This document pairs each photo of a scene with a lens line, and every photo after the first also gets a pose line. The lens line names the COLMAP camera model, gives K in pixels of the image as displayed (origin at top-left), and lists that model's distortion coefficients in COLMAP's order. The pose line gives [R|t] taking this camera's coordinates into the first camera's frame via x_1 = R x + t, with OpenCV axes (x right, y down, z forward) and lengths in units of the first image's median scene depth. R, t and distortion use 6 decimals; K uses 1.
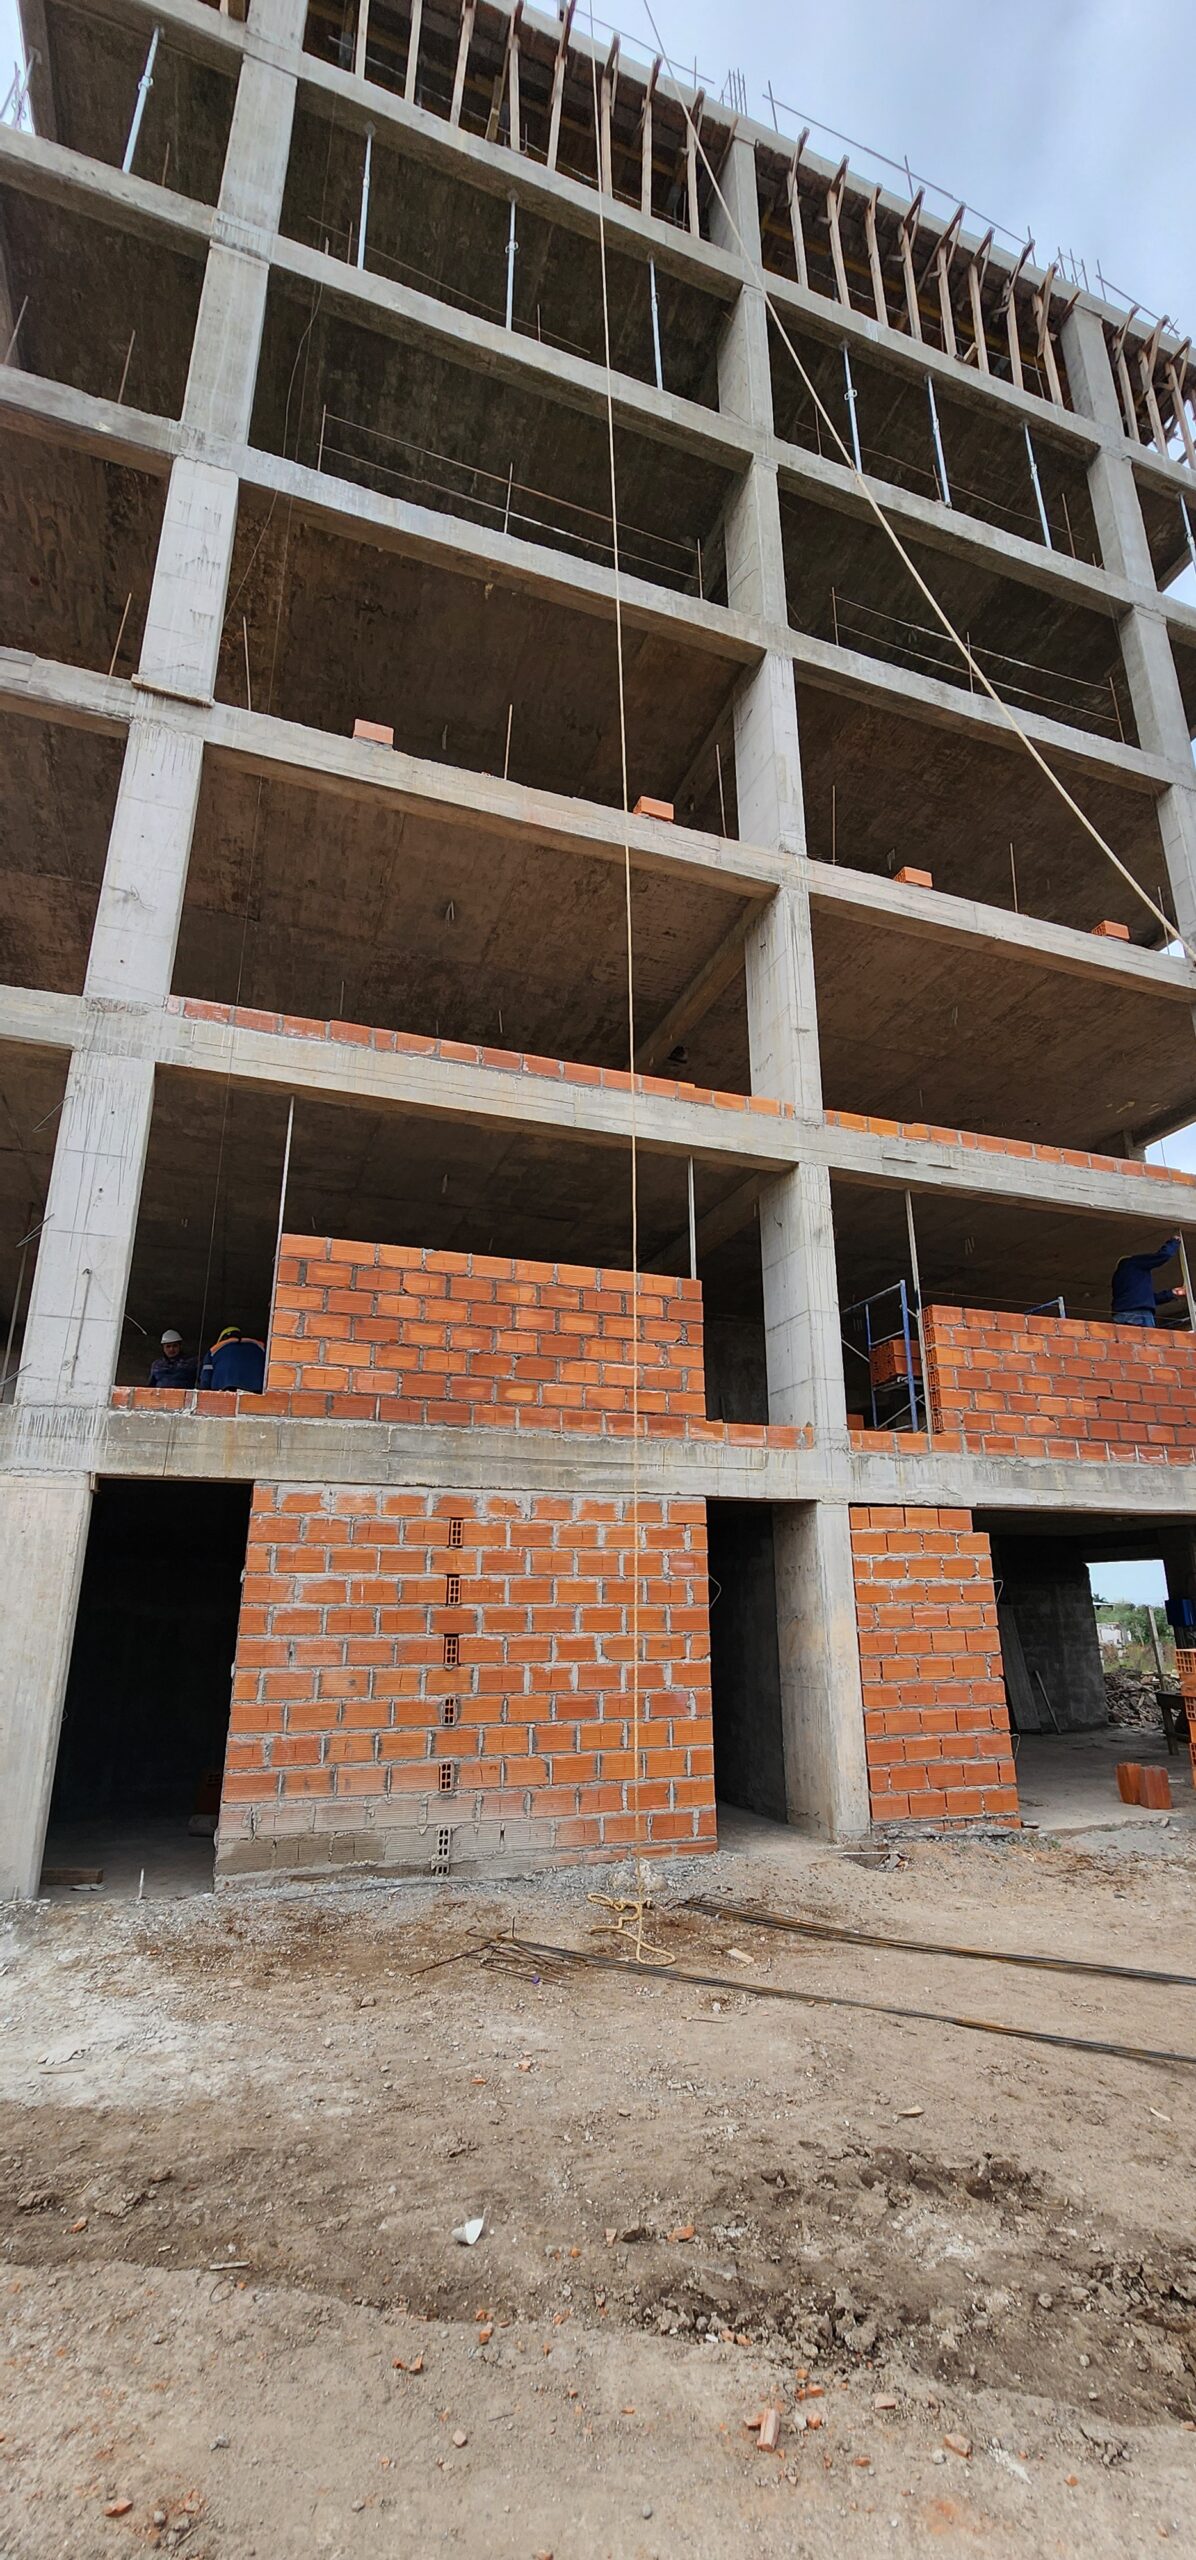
lens RADIAL K [[1047.5, 0, 598.0], [0, 1047.5, 1280.0], [0, 0, 1]] dist [-0.003367, -0.000616]
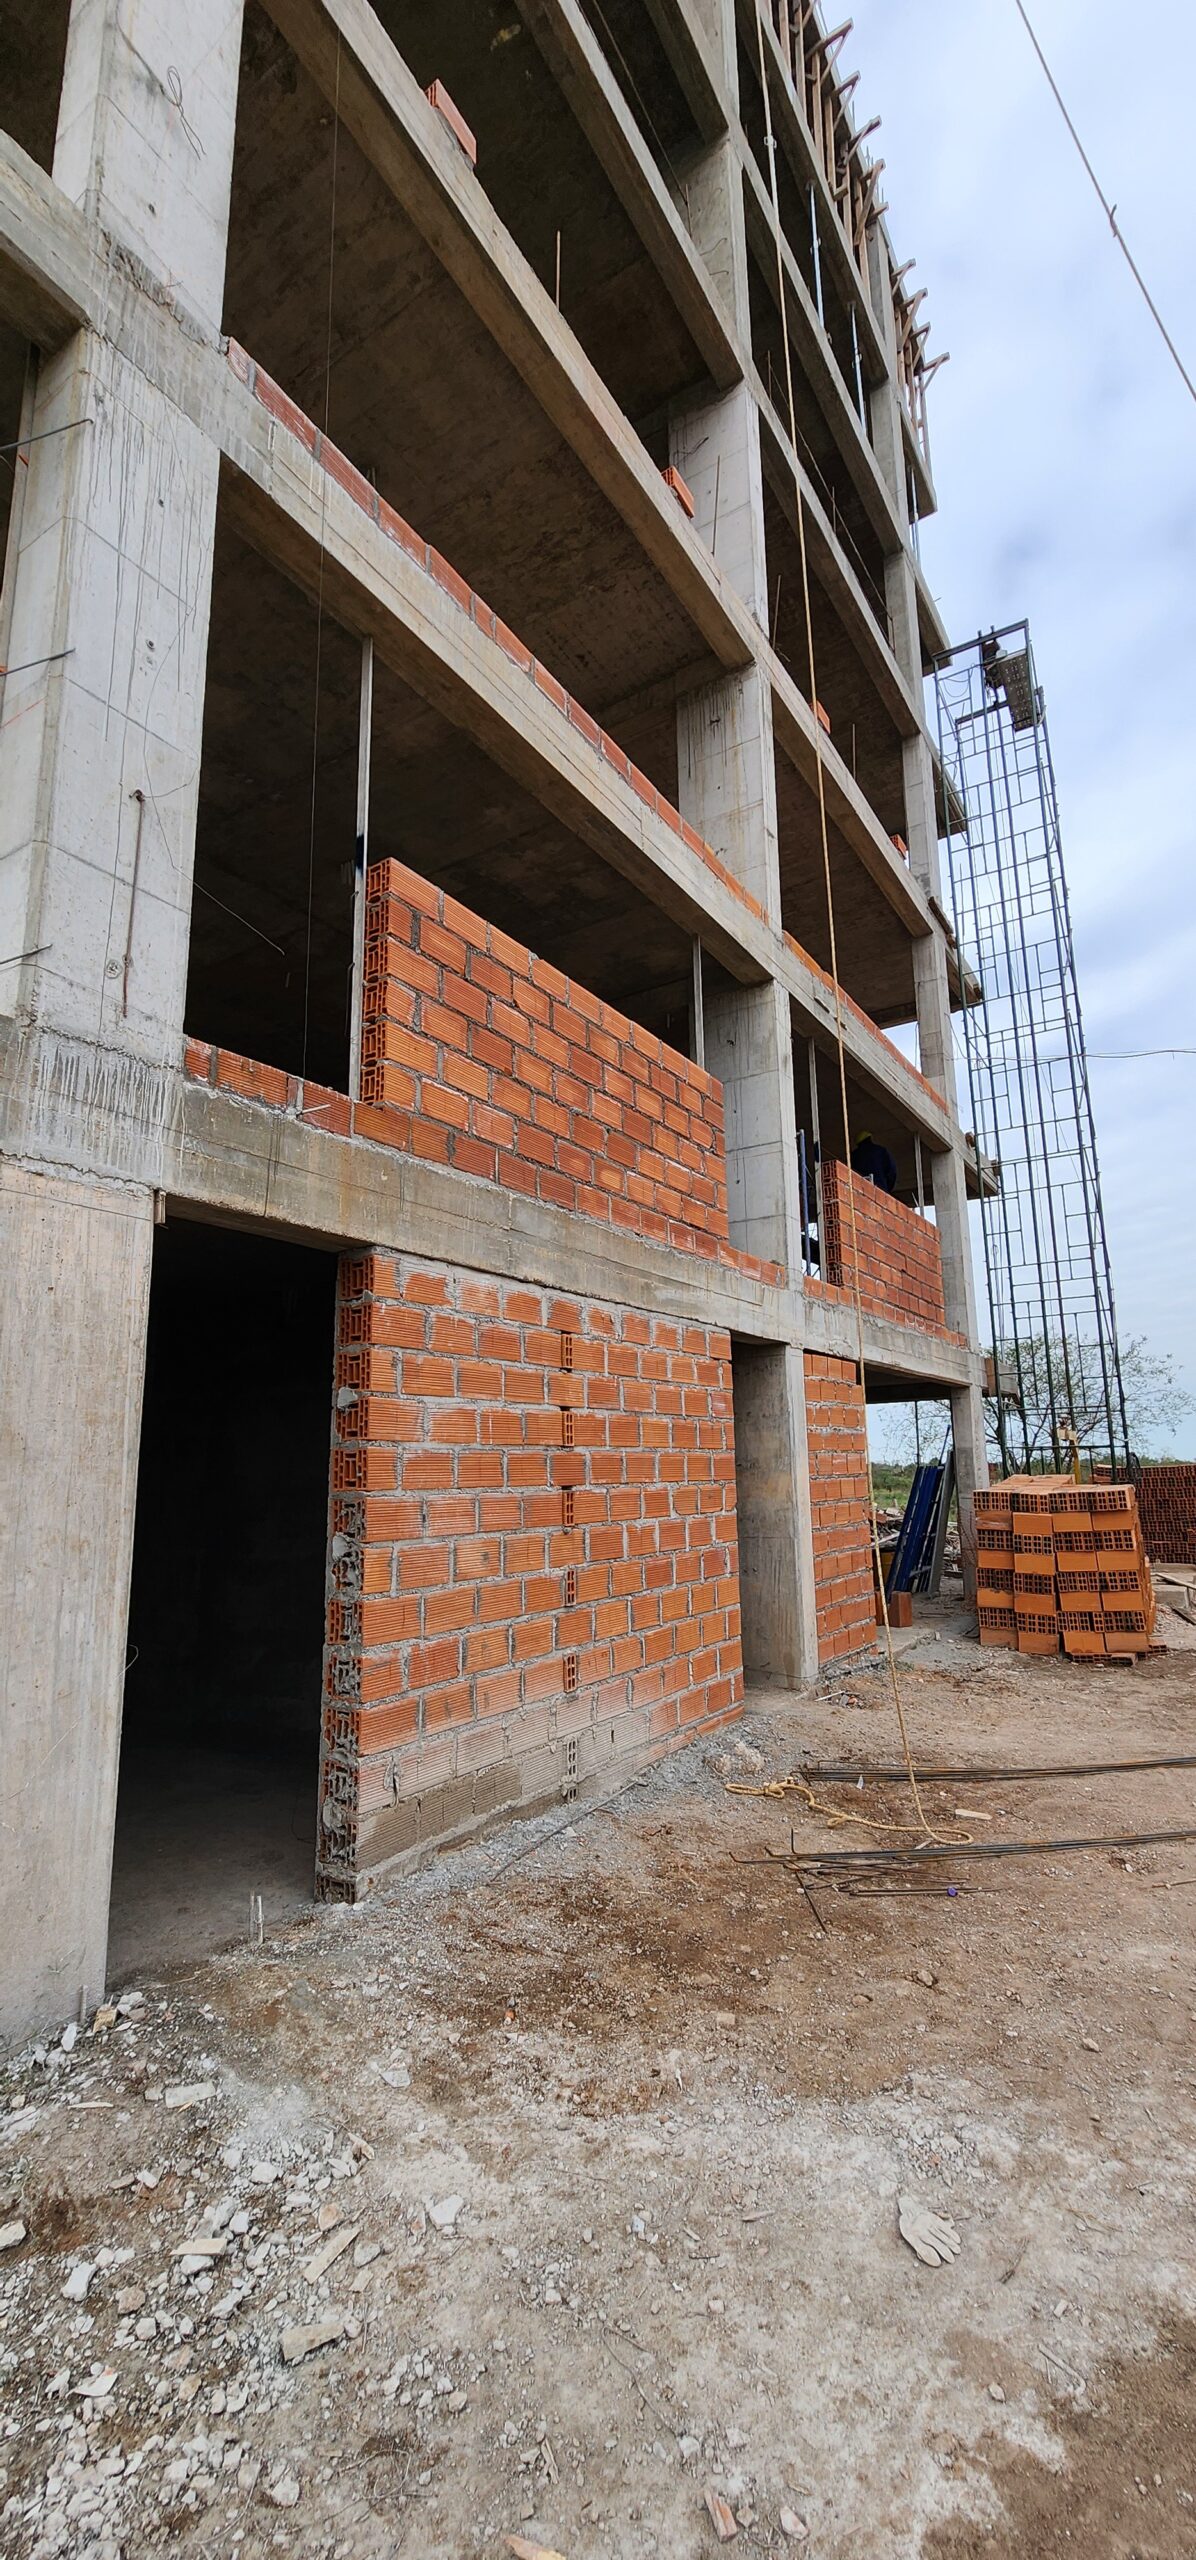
lens RADIAL K [[1047.5, 0, 598.0], [0, 1047.5, 1280.0], [0, 0, 1]] dist [-0.003367, -0.000616]
pose [[0.793367, 0.099672, 0.600528, -0.596365], [-0.169222, 0.983732, 0.060288, 0.154038], [-0.584750, -0.149453, 0.797328, 0.440102]]
